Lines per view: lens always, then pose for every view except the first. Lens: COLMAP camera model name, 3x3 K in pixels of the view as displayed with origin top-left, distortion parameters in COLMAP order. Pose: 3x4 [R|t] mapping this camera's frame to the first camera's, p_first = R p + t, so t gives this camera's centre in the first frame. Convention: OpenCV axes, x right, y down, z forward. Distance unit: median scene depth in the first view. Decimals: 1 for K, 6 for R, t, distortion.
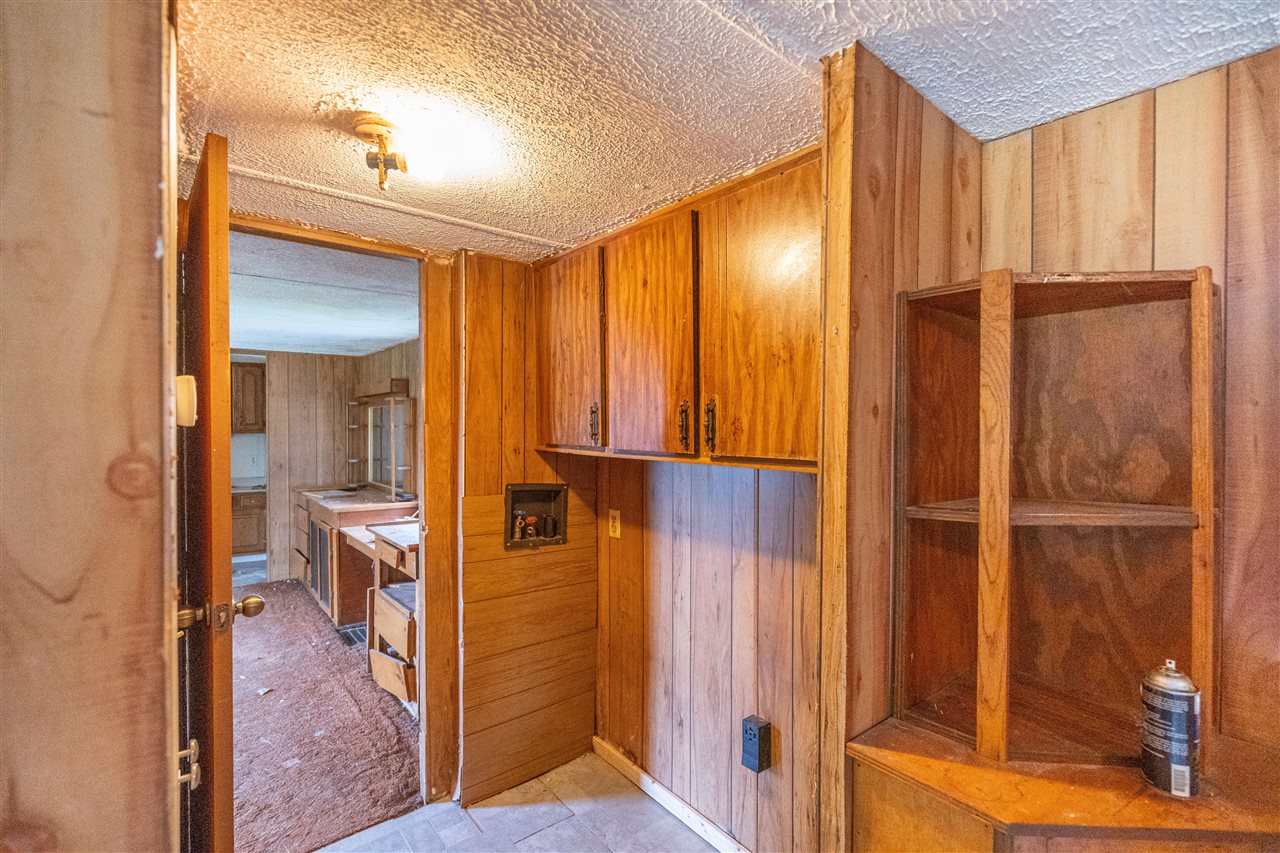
lens RADIAL K [[584.2, 0, 641.0], [0, 584.2, 429.2], [0, 0, 1]] dist [-0.005848, 0.002069]
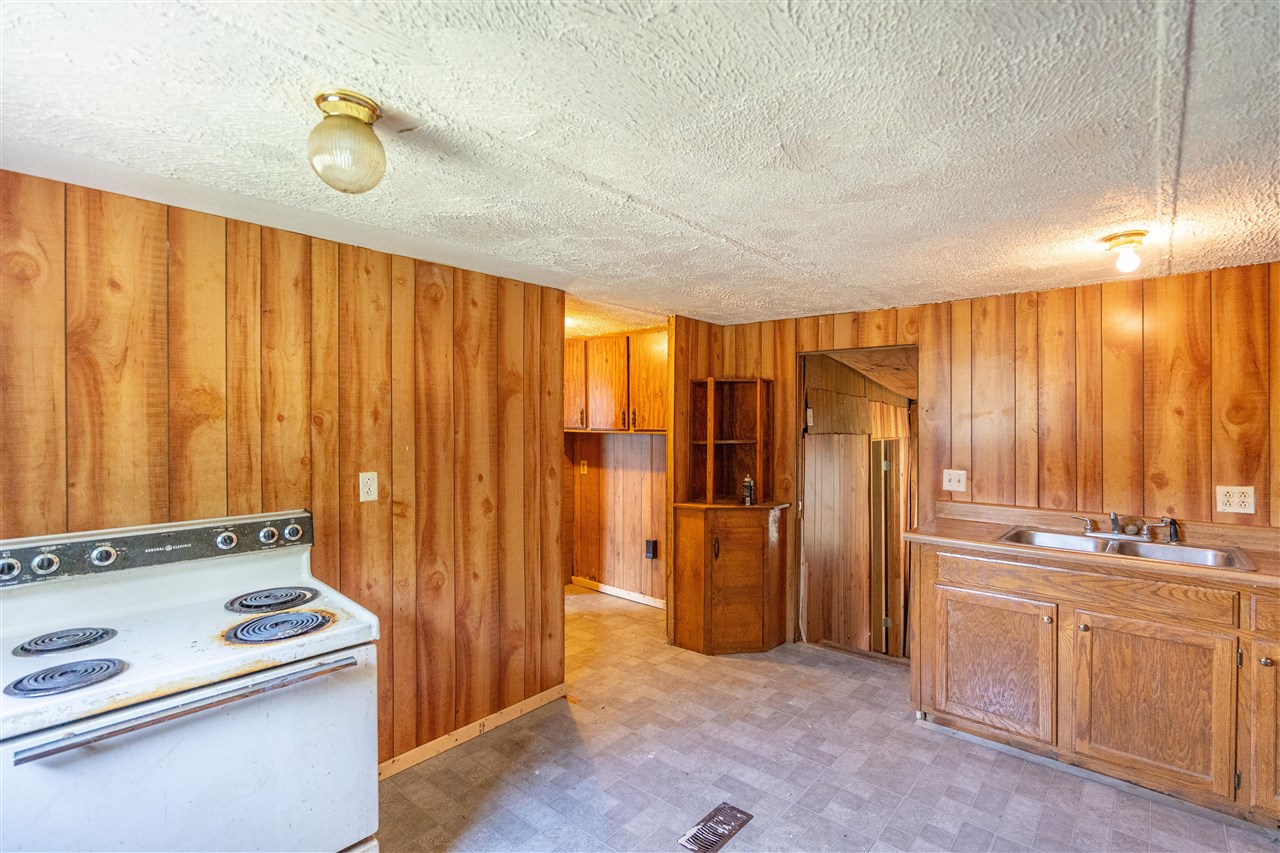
lens RADIAL K [[584.2, 0, 639.7], [0, 584.2, 423.6], [0, 0, 1]] dist [-0.005848, 0.002069]
pose [[0.986984, -0.001791, 0.160810, -0.244028], [0.002049, 0.999997, -0.001438, 0.018607], [-0.160807, 0.001749, 0.986984, -1.408533]]
